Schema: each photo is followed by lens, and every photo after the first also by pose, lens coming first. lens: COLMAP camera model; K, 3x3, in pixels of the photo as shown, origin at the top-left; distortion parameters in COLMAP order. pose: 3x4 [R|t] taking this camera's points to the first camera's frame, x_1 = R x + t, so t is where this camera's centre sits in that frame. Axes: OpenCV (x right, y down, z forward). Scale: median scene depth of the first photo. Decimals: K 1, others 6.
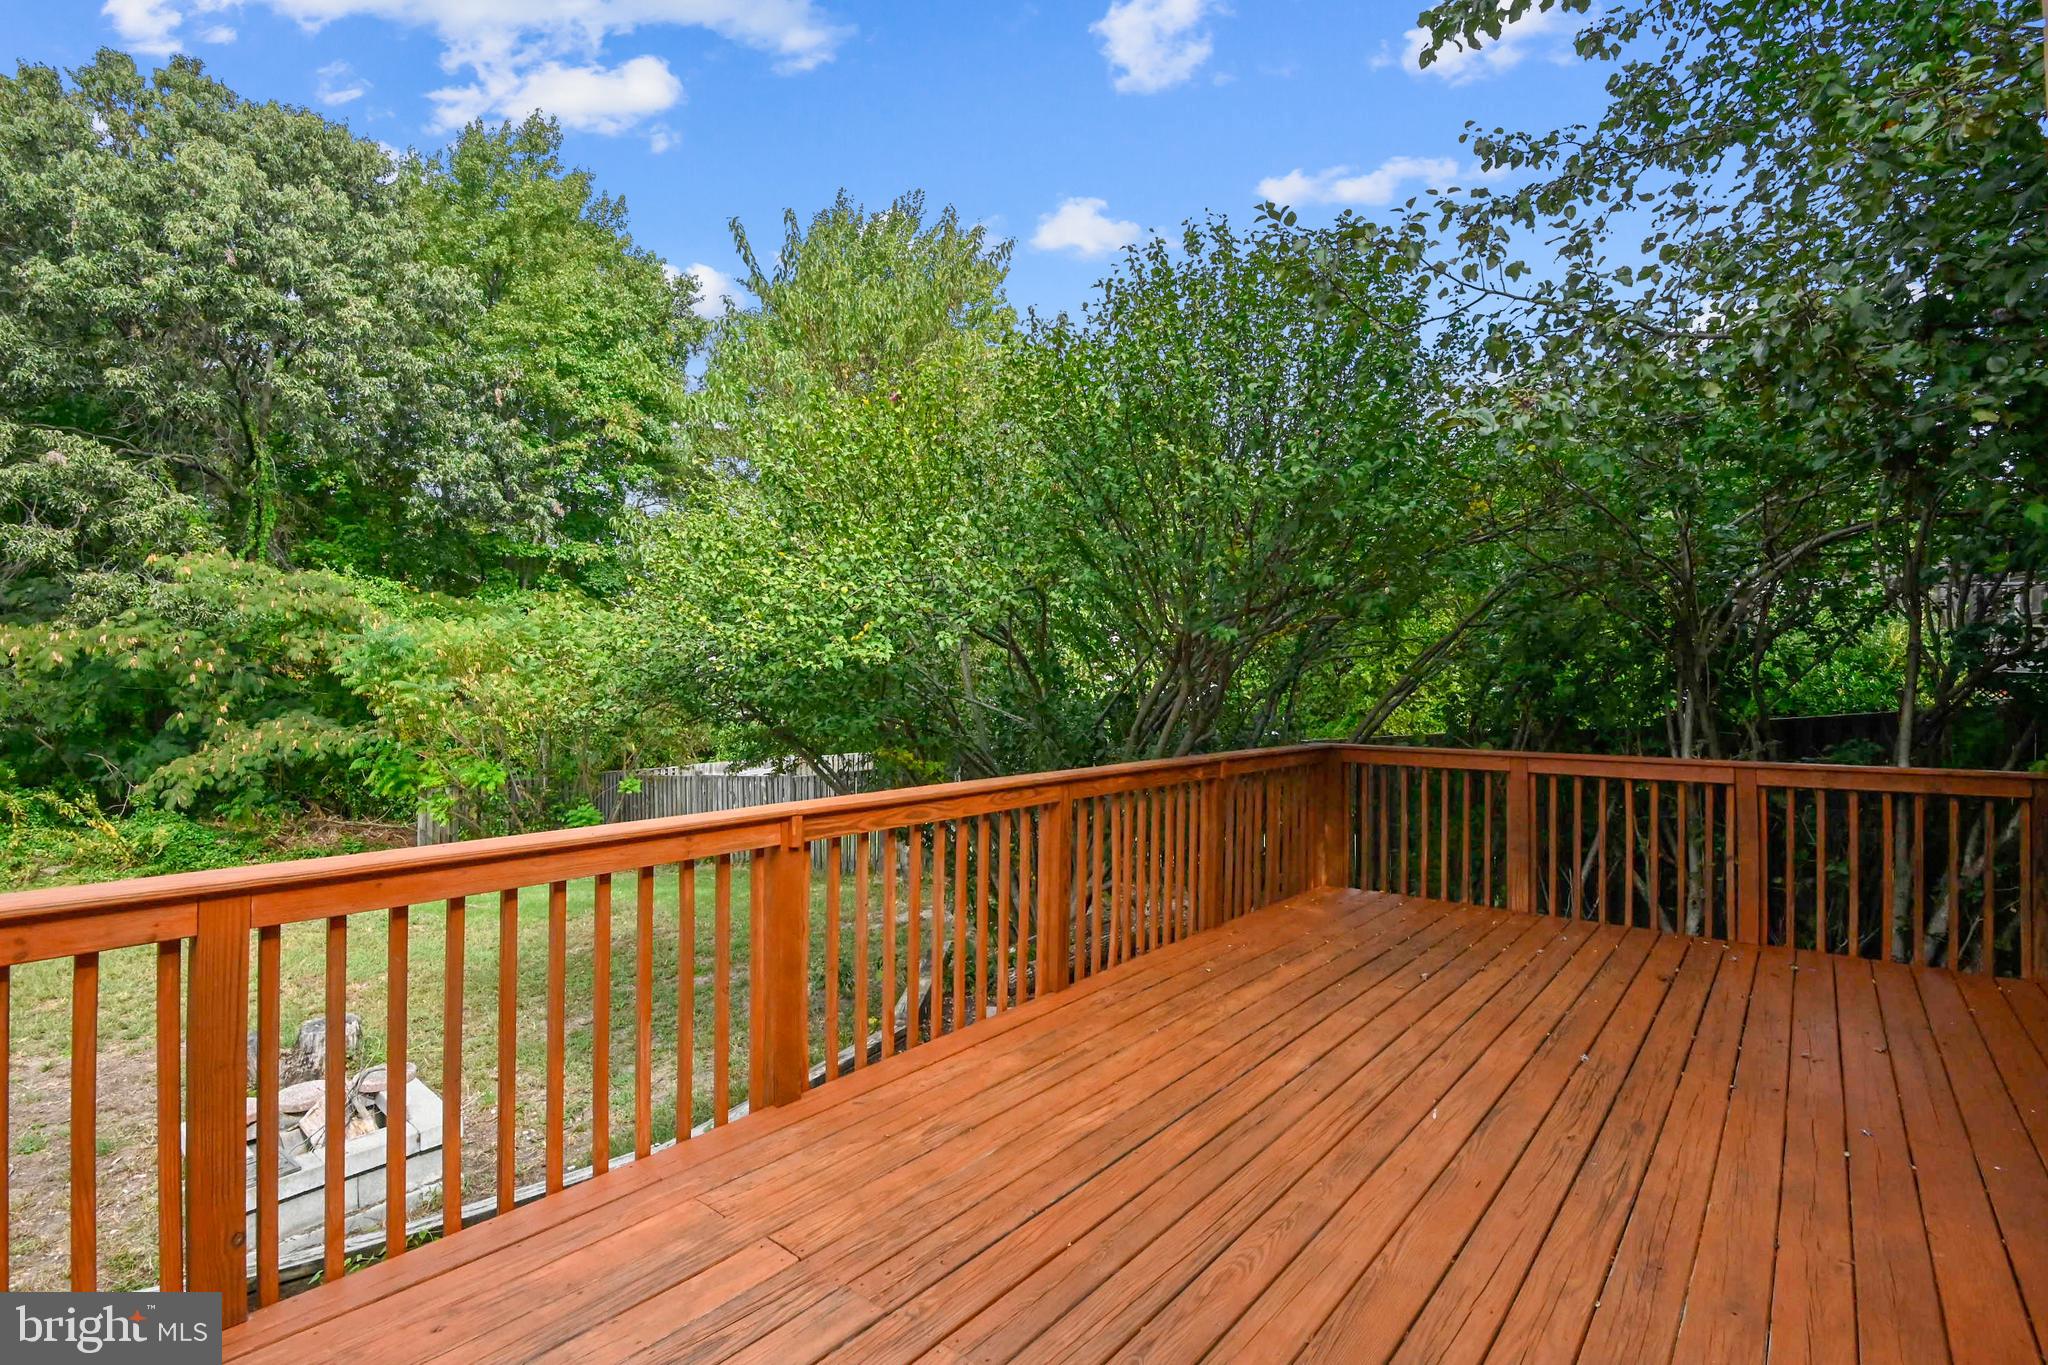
lens RADIAL K [[977.9, 0, 995.7], [0, 977.9, 670.9], [0, 0, 1]] dist [-0.011559, -0.004533]
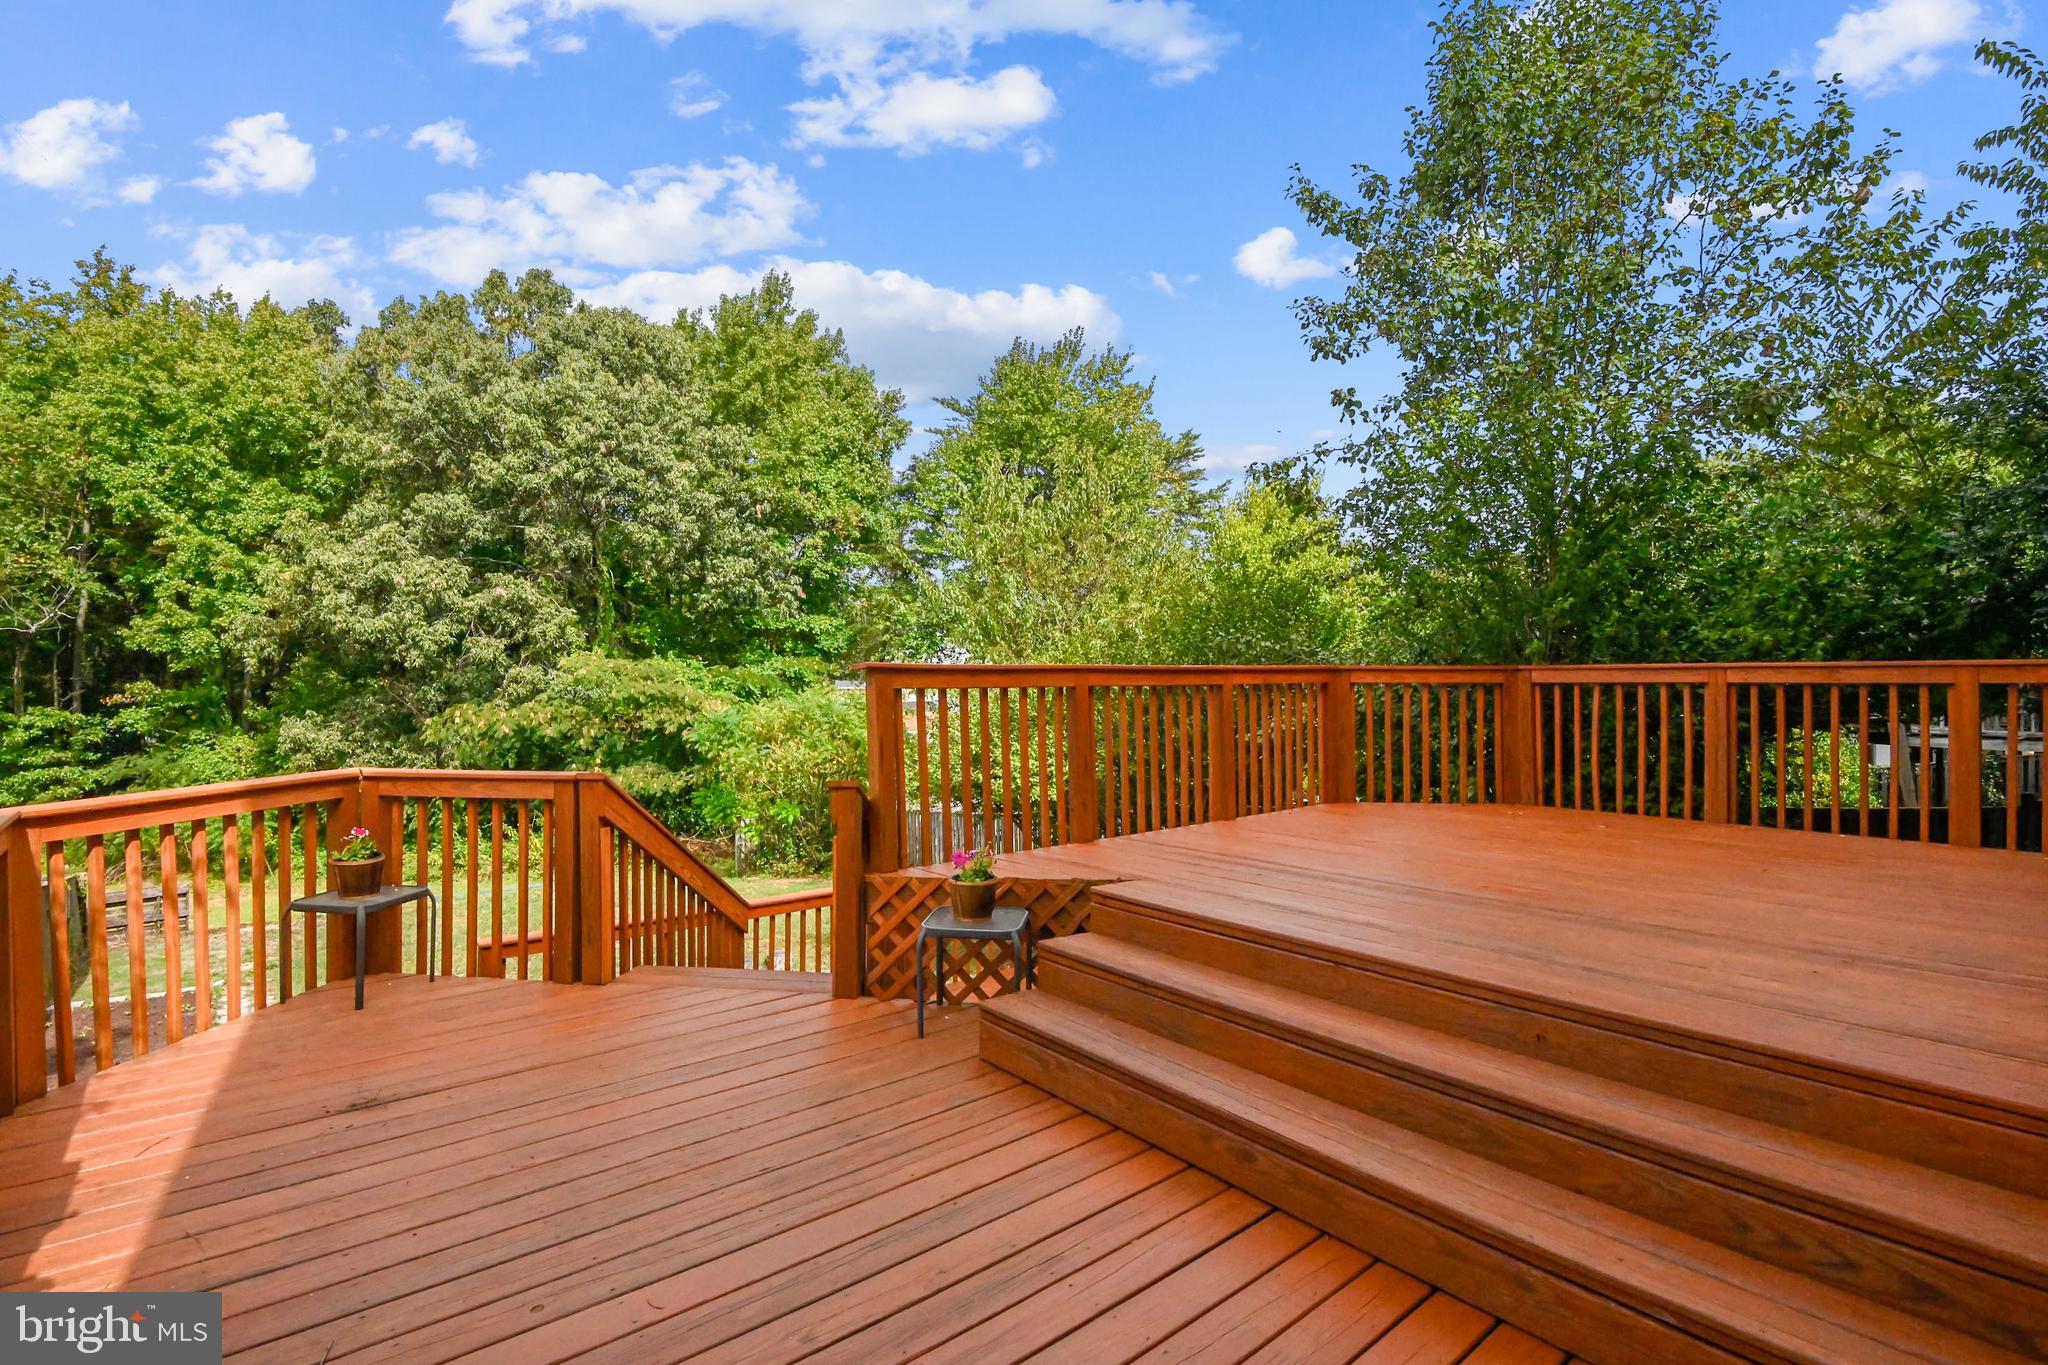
lens RADIAL K [[977.9, 0, 1004.7], [0, 977.9, 674.0], [0, 0, 1]] dist [-0.011559, -0.004533]
pose [[0.986741, -0.009882, -0.162002, 0.033432], [0.009238, 0.999946, -0.004731, -0.071813], [0.162040, 0.003172, 0.986779, -0.323104]]
